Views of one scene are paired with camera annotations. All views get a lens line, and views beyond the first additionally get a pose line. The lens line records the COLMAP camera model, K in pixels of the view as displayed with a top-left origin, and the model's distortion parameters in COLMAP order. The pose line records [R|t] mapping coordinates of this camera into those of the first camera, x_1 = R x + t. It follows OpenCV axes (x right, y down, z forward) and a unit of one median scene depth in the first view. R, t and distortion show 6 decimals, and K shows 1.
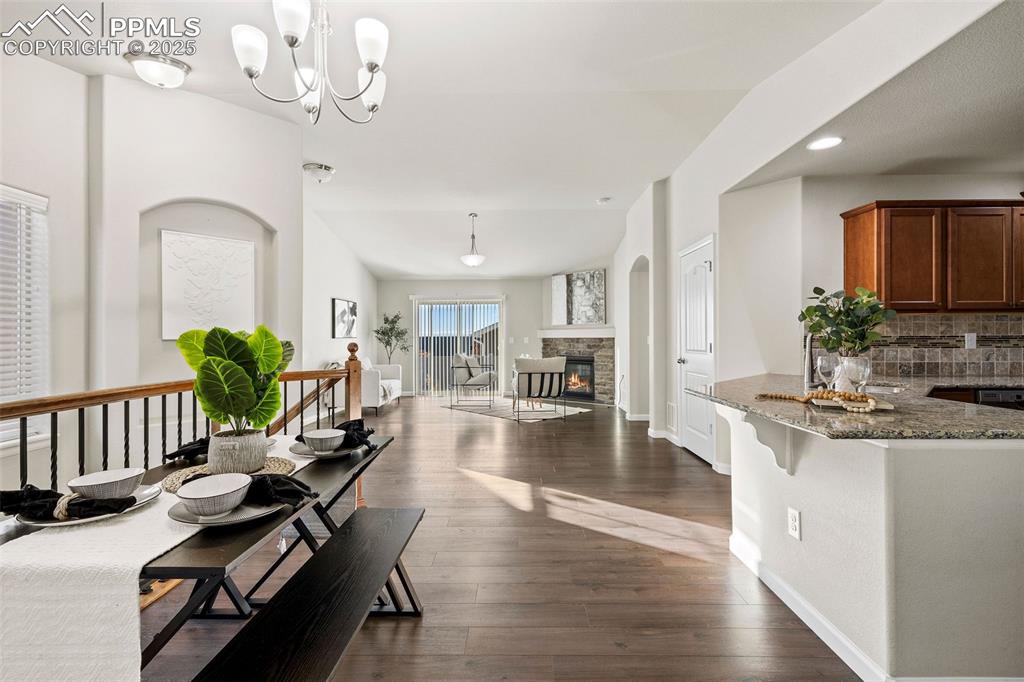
lens RADIAL K [[444.6, 0, 512.0], [0, 444.6, 341.0], [0, 0, 1]] dist [-0.000097, 0.000018]
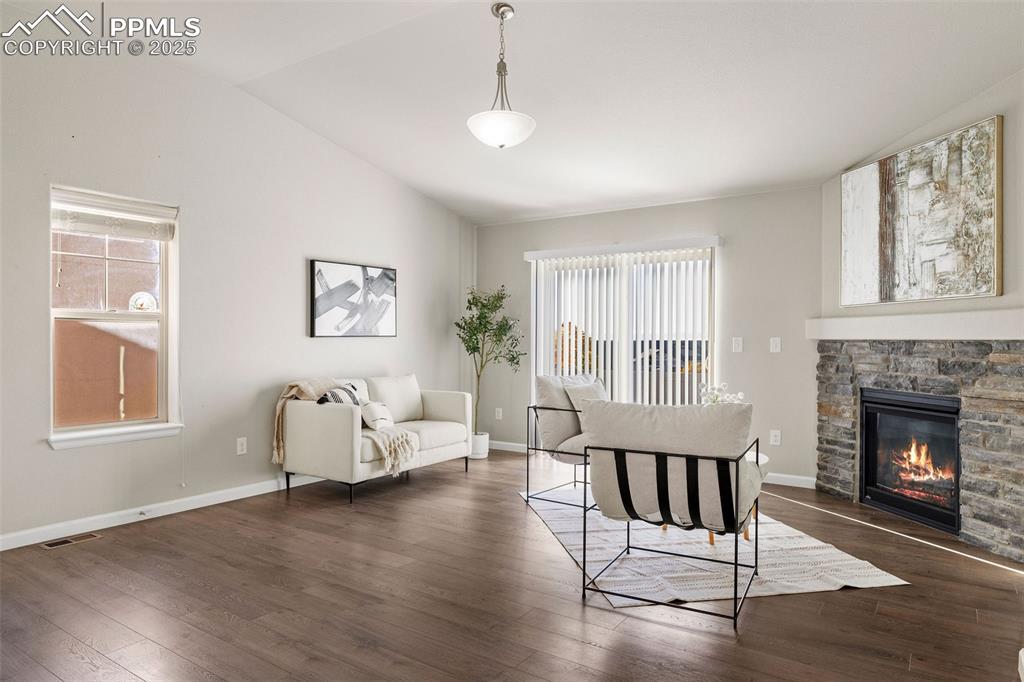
lens RADIAL K [[639.5, 0, 512.2], [0, 639.5, 339.0], [0, 0, 1]] dist [0.002144, 0.001817]
pose [[0.829696, 0.007525, -0.558164, 0.168202], [-0.010444, 0.999943, -0.002045, -0.003574], [0.558117, 0.007527, 0.829728, 0.422897]]
